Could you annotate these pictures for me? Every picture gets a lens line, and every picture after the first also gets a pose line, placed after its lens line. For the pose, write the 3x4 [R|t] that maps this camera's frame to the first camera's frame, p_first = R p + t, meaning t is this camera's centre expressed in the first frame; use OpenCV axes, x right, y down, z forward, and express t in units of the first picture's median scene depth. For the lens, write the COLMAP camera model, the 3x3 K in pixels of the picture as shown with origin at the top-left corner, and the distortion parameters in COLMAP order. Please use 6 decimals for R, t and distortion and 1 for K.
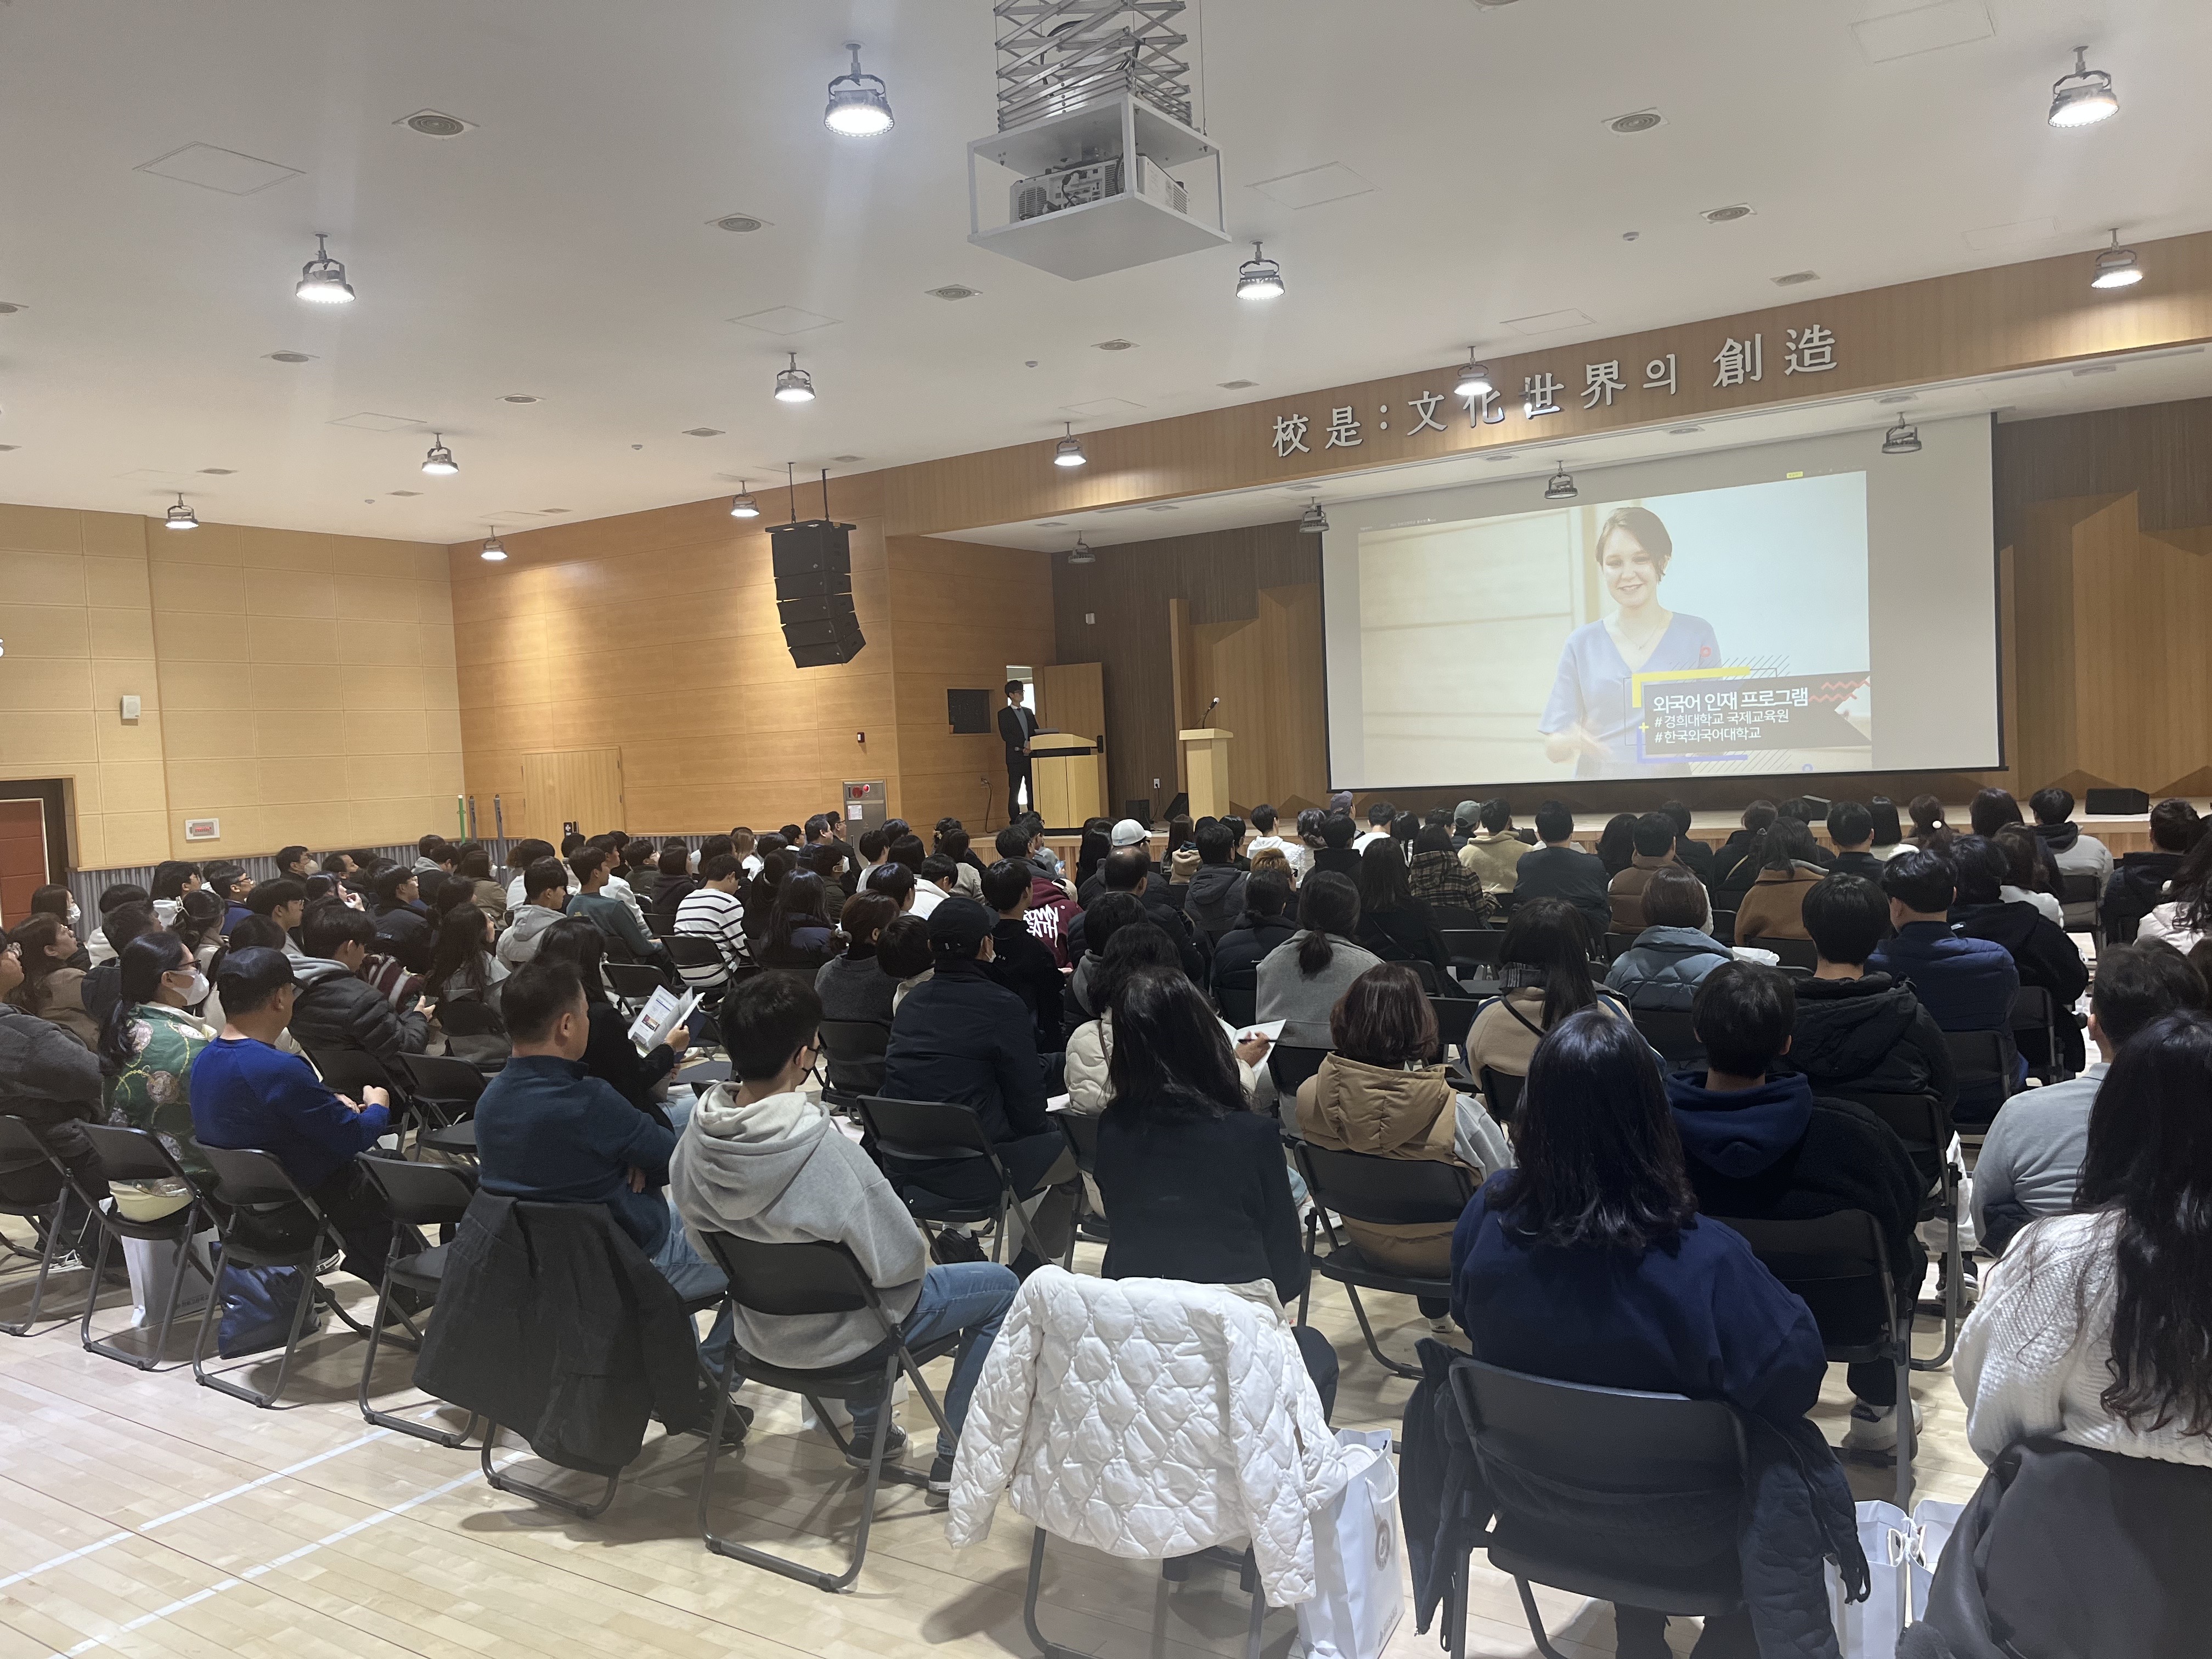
lens RADIAL K [[1688.5, 0, 1101.7], [0, 1688.5, 835.4], [0, 0, 1]] dist [0.045333, -0.024304]
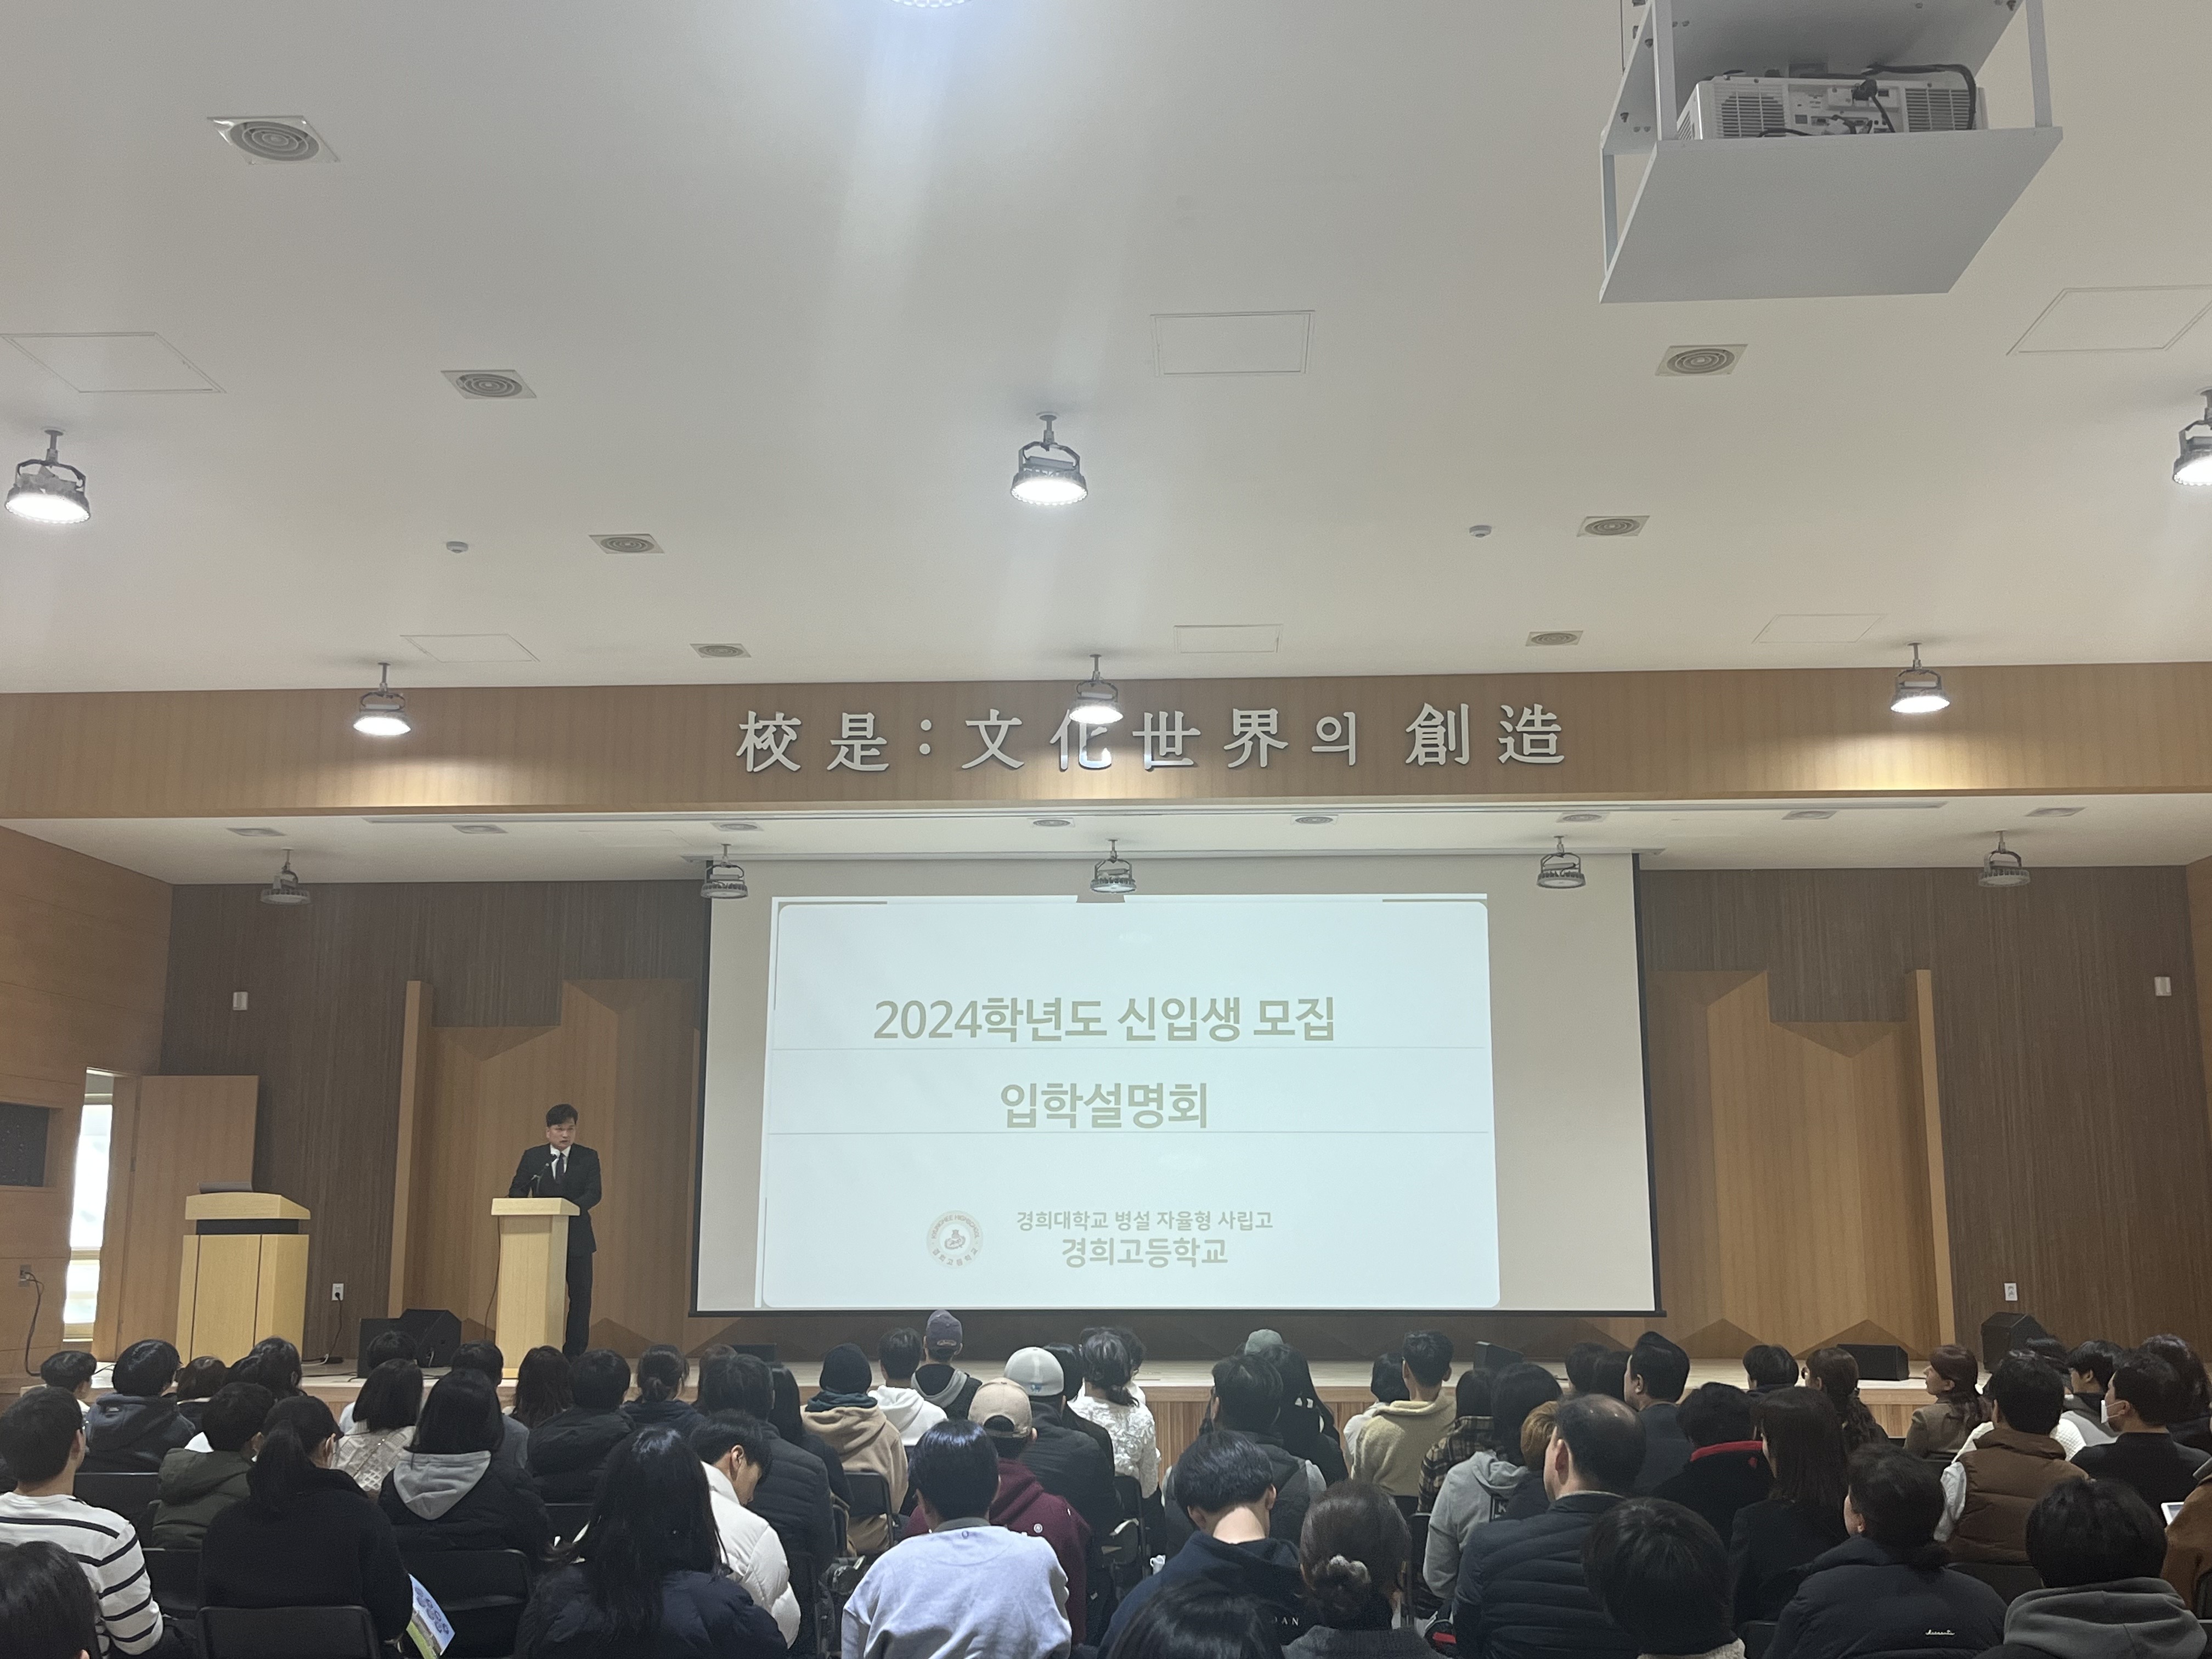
lens RADIAL K [[2291.3, 0, 1108.0], [0, 2291.3, 835.0], [0, 0, 1]] dist [0.088893, 0.000000]
pose [[0.859859, 0.135800, 0.492140, -0.211420], [-0.017246, 0.971150, -0.237844, 0.002735], [-0.510241, 0.196025, 0.837394, 0.223511]]
